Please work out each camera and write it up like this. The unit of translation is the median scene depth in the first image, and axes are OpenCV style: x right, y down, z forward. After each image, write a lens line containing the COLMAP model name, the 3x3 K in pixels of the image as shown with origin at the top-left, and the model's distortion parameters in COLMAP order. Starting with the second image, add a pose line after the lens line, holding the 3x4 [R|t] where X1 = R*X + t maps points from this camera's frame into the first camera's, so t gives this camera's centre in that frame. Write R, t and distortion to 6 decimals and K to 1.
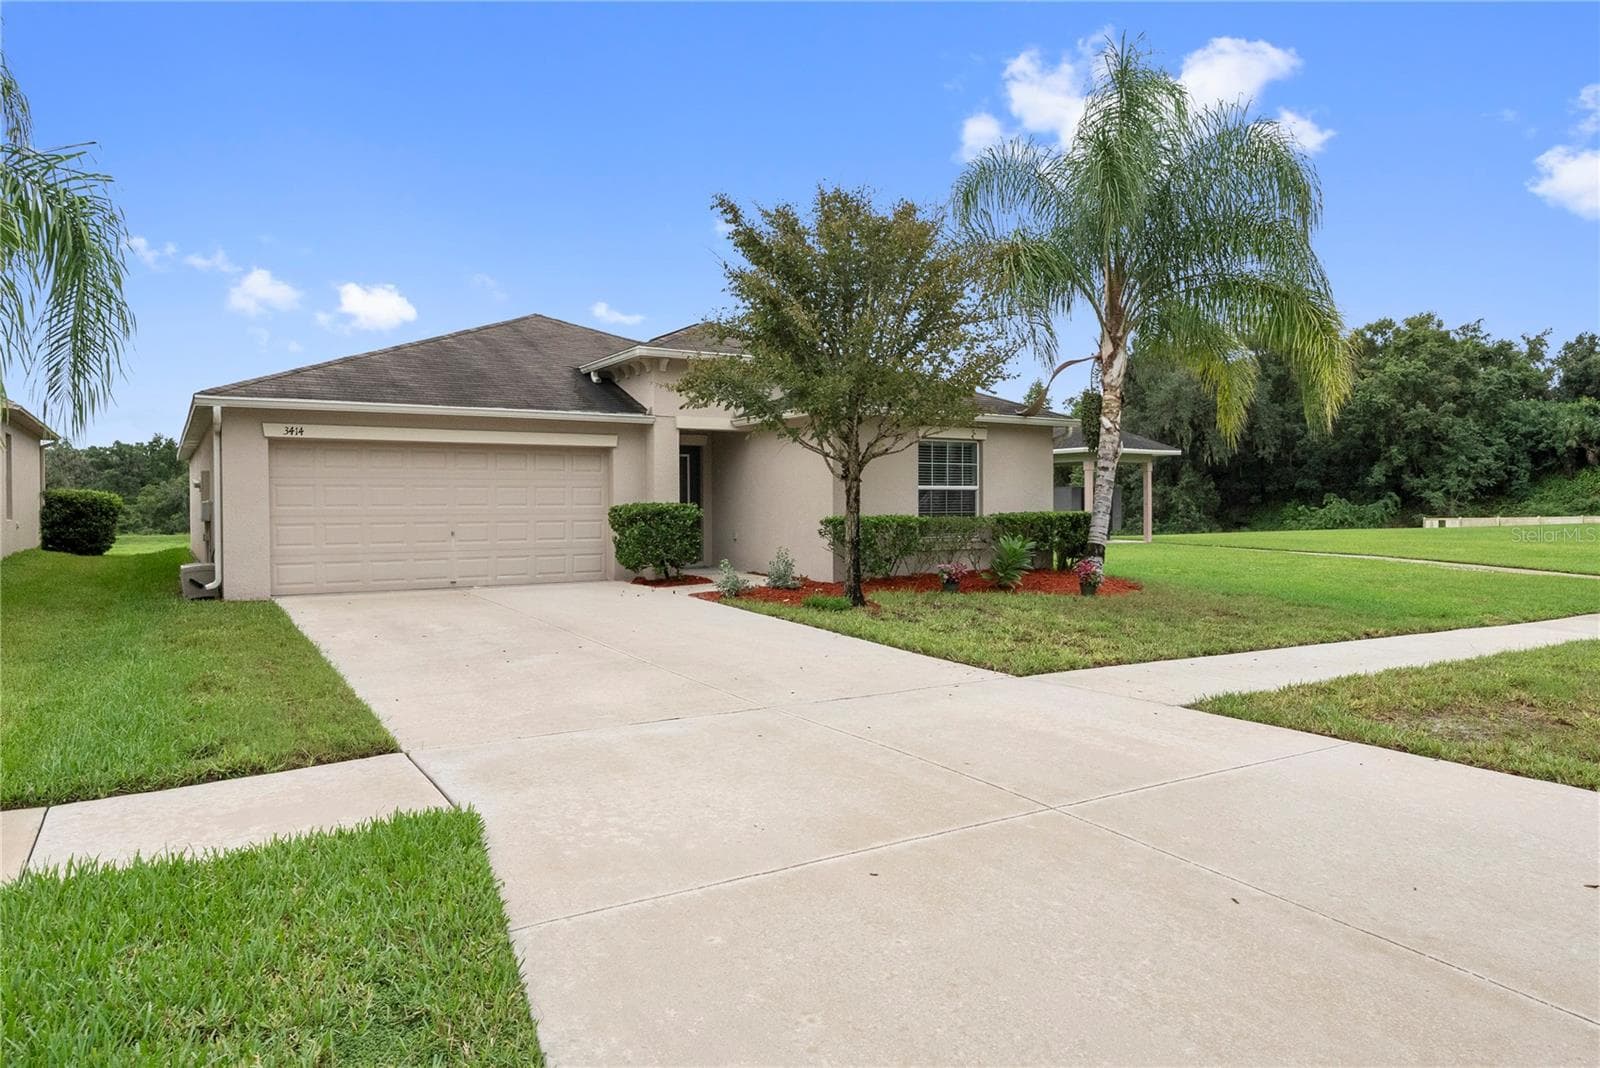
lens RADIAL K [[1018.8, 0, 802.2], [0, 1018.8, 526.6], [0, 0, 1]] dist [-0.028826, 0.042212]
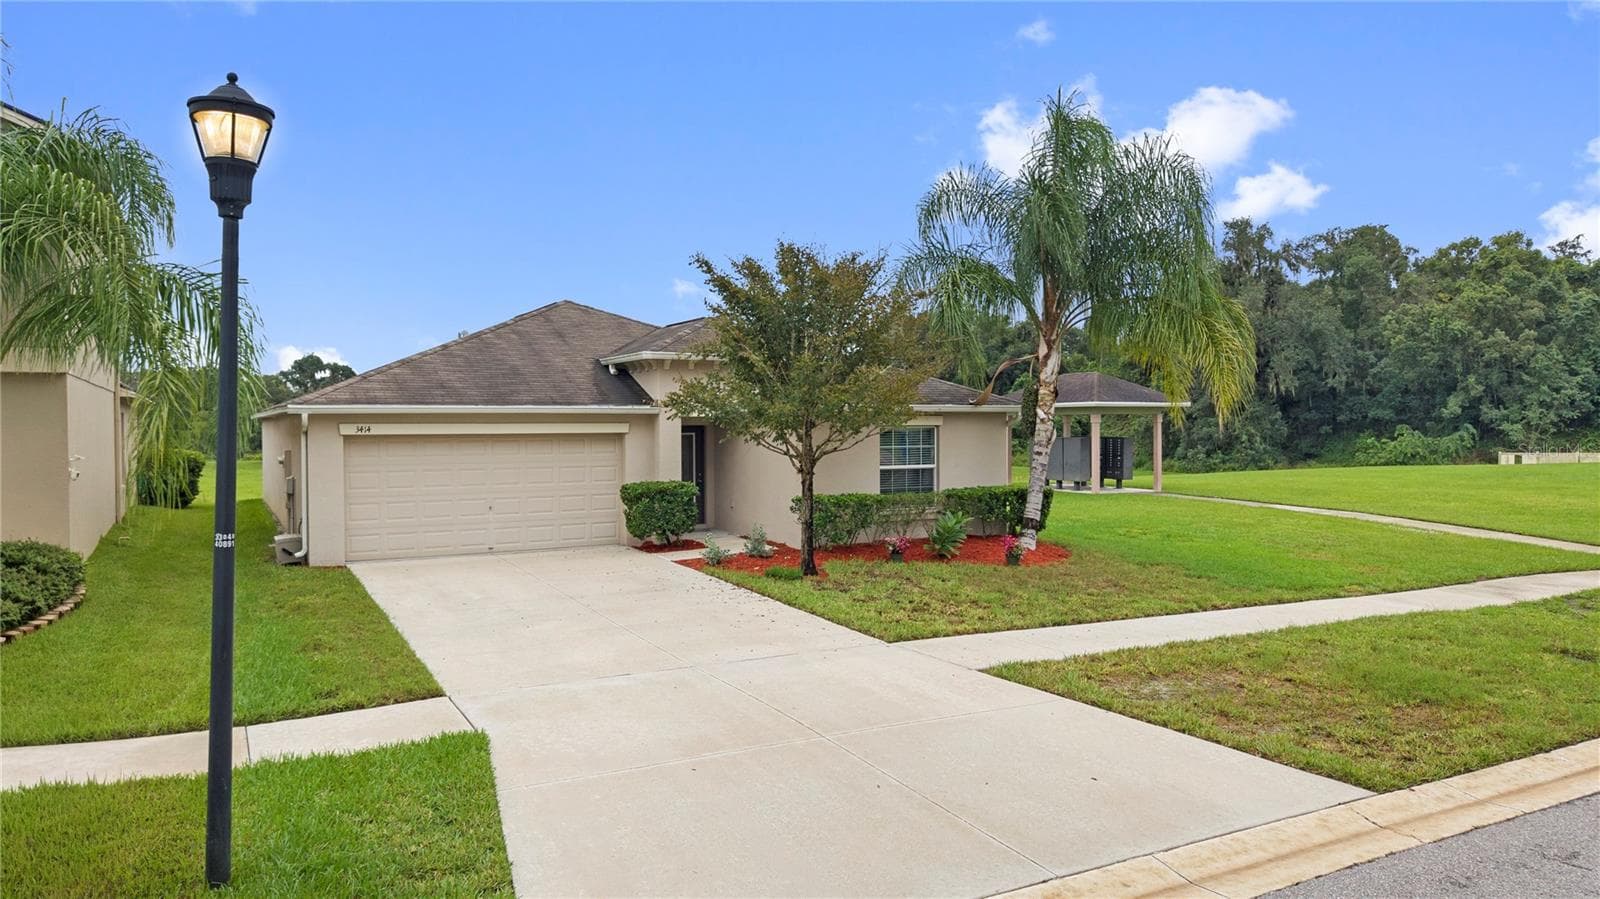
lens RADIAL K [[1073.6, 0, 800.0], [0, 1073.6, 449.5], [0, 0, 1]] dist [0.028776, -0.035791]
pose [[0.998045, 0.001440, -0.062486, 0.101866], [-0.001234, 0.999994, 0.003348, -0.065915], [0.062490, -0.003265, 0.998040, -0.251420]]
